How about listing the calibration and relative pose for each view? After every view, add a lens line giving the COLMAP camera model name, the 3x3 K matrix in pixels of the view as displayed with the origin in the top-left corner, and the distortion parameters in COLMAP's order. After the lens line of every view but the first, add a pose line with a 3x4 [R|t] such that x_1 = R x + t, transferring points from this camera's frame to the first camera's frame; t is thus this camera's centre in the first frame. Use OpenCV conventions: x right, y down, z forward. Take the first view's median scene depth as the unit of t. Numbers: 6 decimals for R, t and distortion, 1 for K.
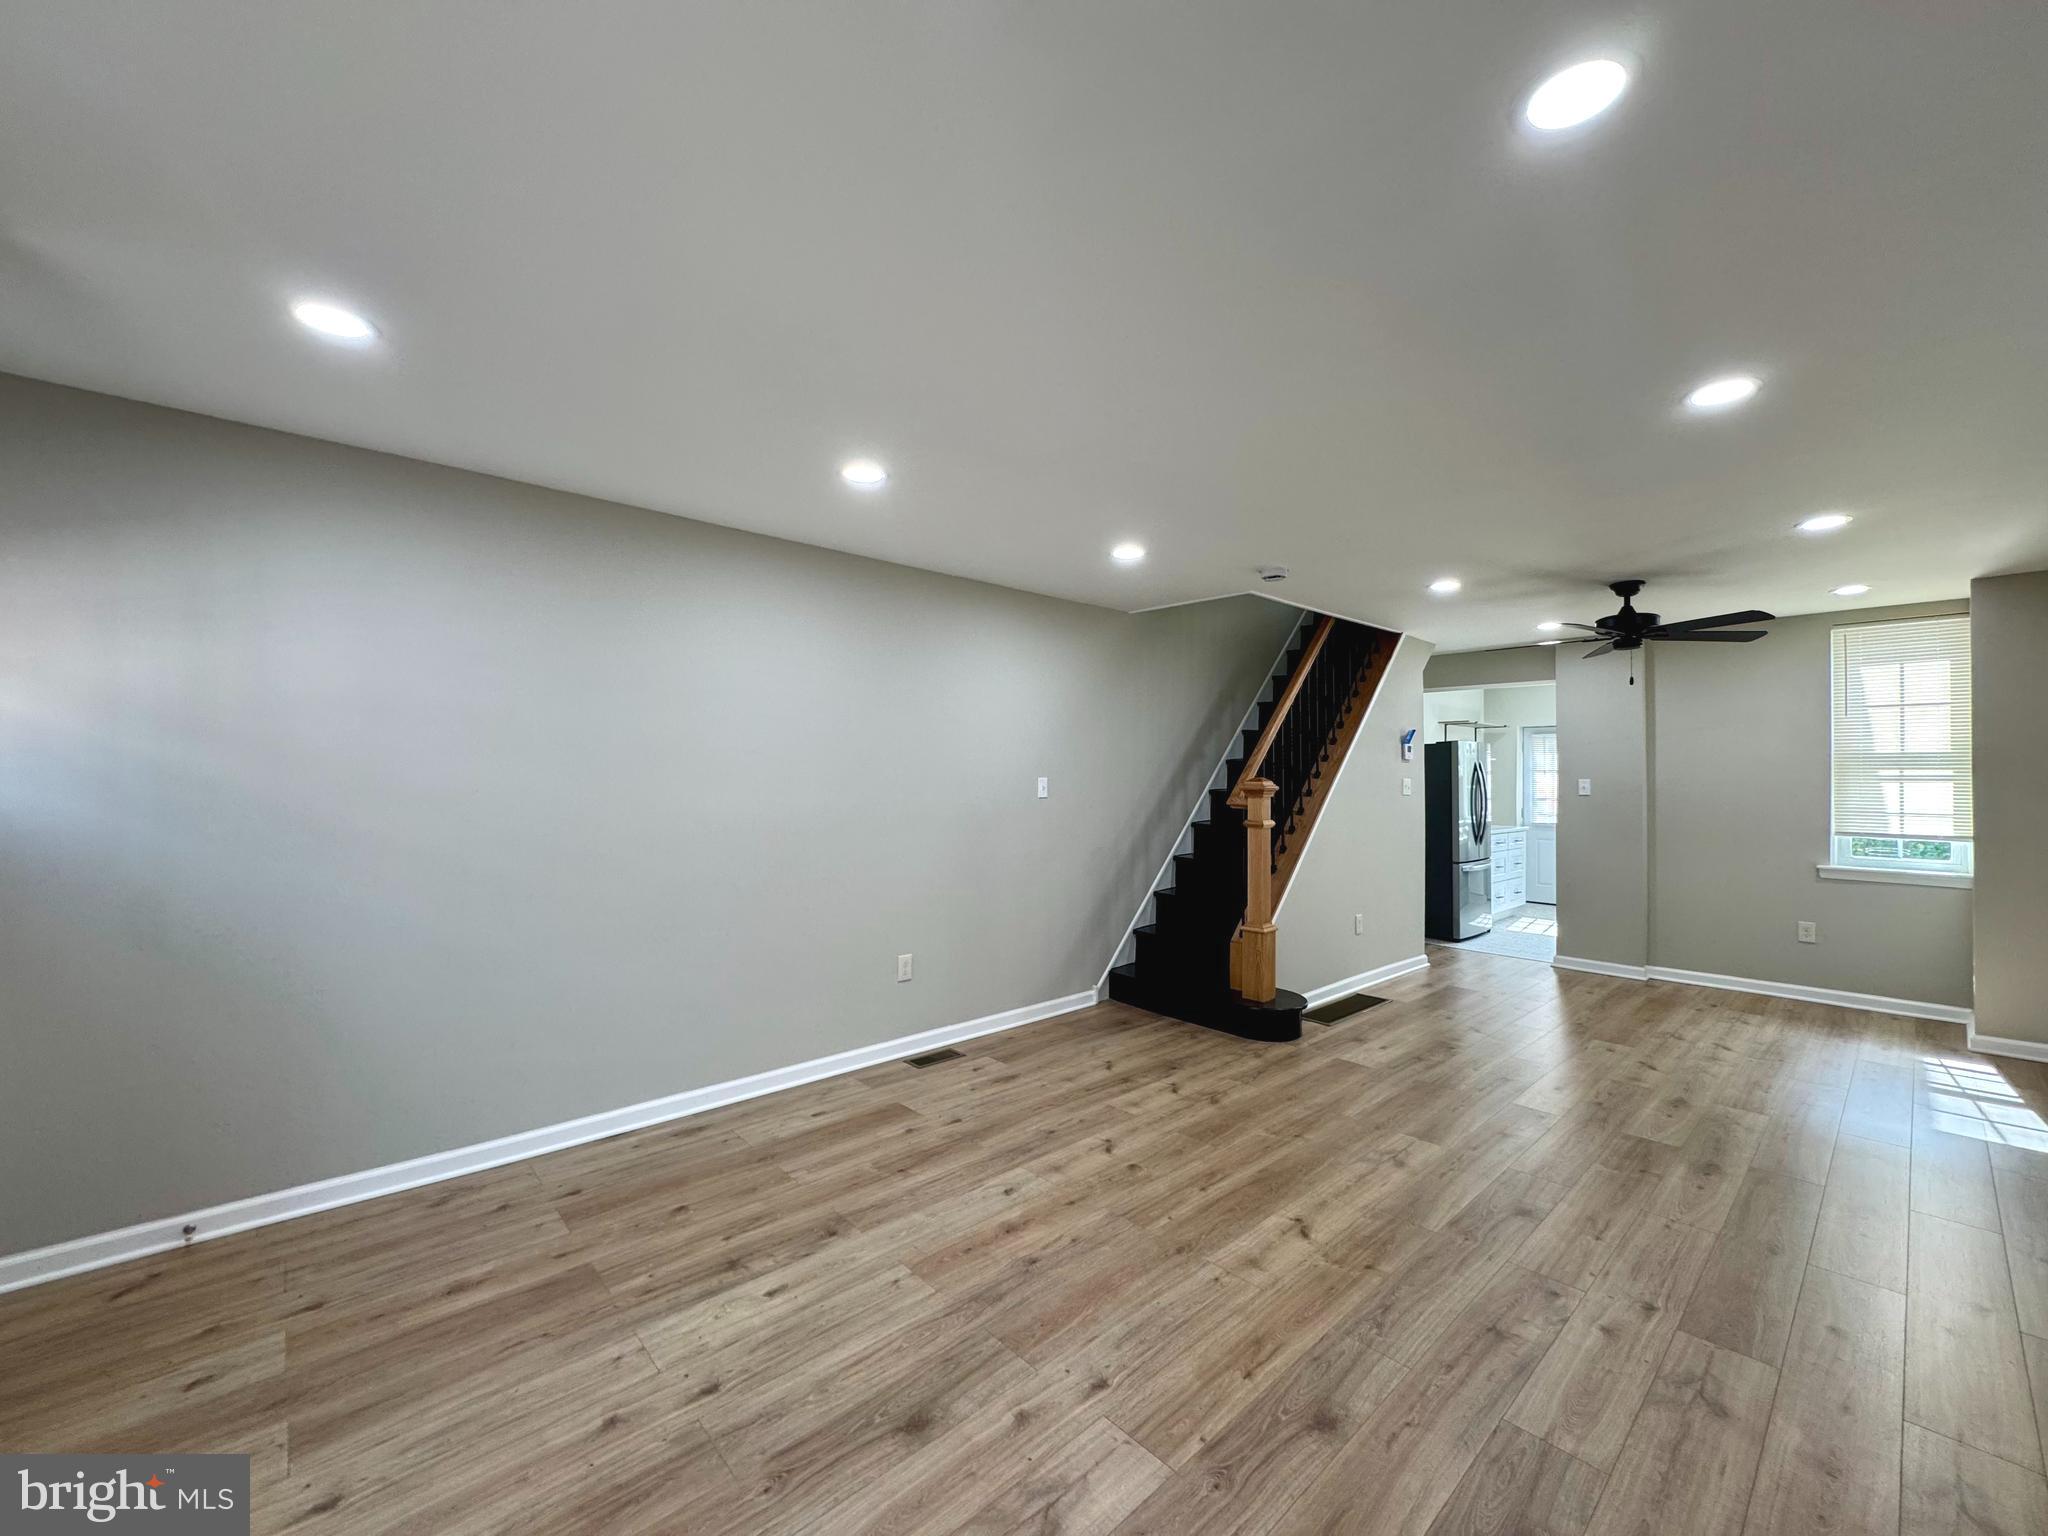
lens RADIAL K [[811.5, 0, 1025.1], [0, 811.5, 768.8], [0, 0, 1]] dist [-0.000383, 0.000367]
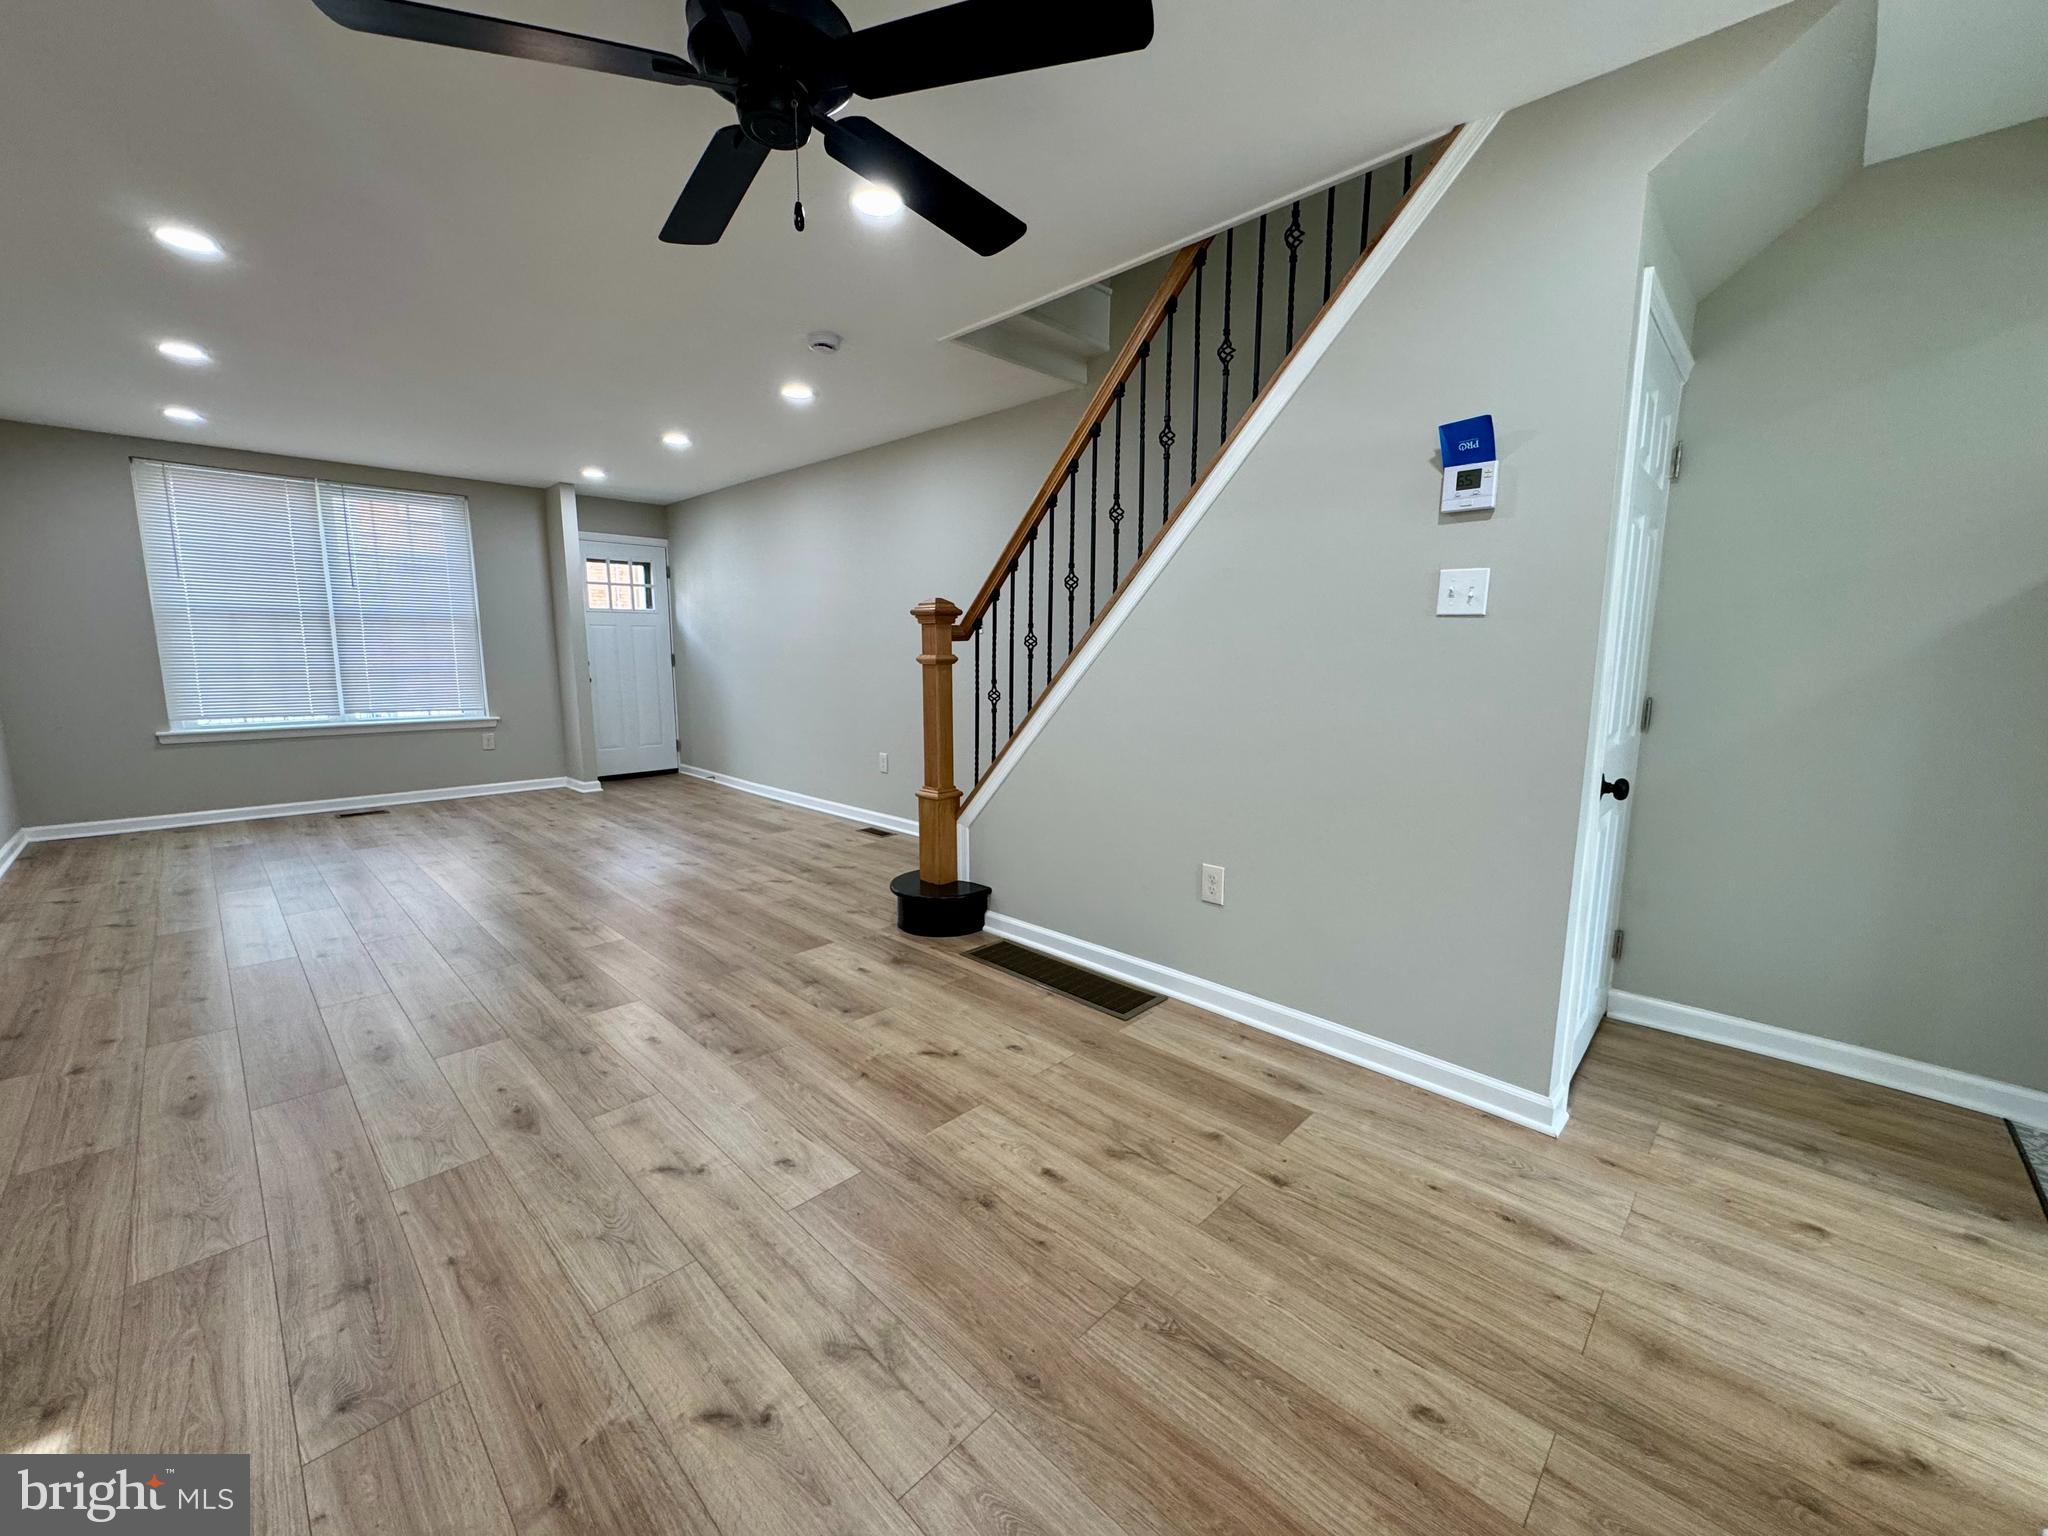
lens RADIAL K [[811.5, 0, 1040.2], [0, 811.5, 769.6], [0, 0, 1]] dist [-0.000383, 0.000367]
pose [[0.070897, 0.140515, -0.987537, 1.327551], [0.011046, 0.989857, 0.141638, 0.073541], [0.997423, -0.020950, 0.068625, 1.286090]]
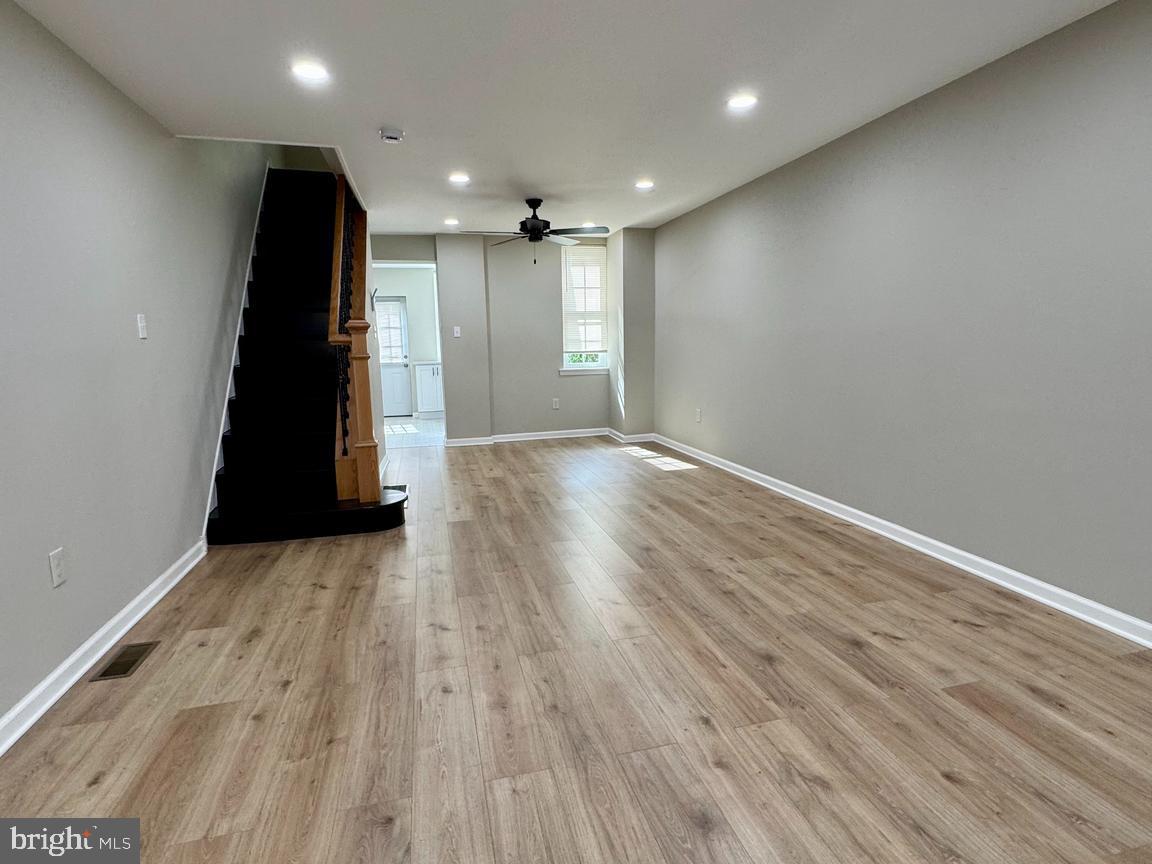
lens RADIAL K [[606.0, 0, 580.4], [0, 606.0, 430.9], [0, 0, 1]] dist [-0.000323, 0.001556]
pose [[0.467747, -0.146792, 0.871587, -0.425693], [0.014796, 0.987275, 0.158336, 0.048417], [-0.883738, -0.061165, 0.463967, 0.369691]]
